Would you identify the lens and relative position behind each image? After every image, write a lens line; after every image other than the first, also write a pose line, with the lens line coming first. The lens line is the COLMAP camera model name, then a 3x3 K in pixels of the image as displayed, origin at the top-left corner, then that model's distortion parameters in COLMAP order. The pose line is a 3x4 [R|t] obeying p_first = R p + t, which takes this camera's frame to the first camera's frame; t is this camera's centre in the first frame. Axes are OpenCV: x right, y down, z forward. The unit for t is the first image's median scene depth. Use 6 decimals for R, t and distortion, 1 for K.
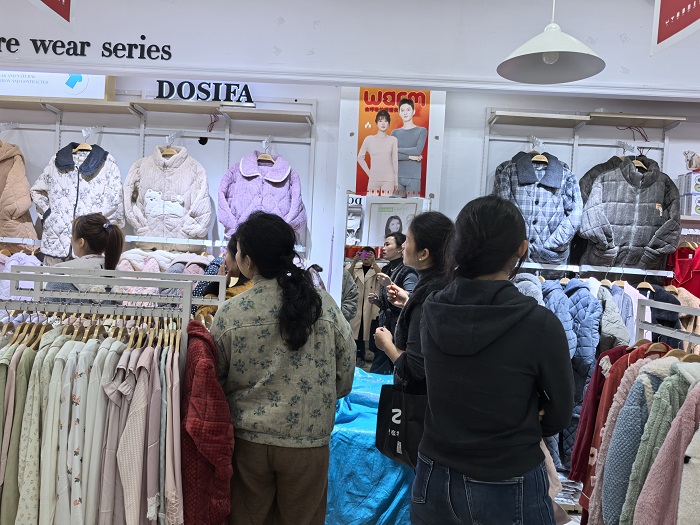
lens RADIAL K [[627.8, 0, 349.7], [0, 627.8, 263.9], [0, 0, 1]] dist [0.035071, -0.040894]
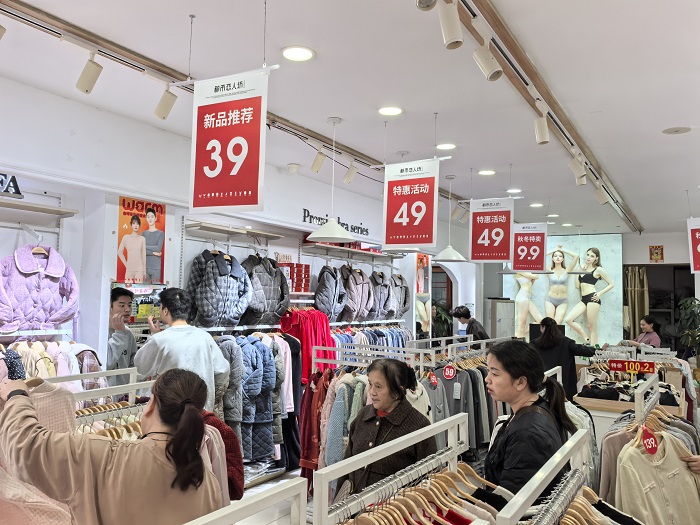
lens RADIAL K [[627.8, 0, 349.3], [0, 627.8, 260.5], [0, 0, 1]] dist [0.035071, -0.040894]
pose [[0.486462, 0.008251, 0.873663, -0.844827], [0.014763, 0.999735, -0.017662, -0.125389], [-0.873577, 0.021490, 0.486211, 0.013110]]
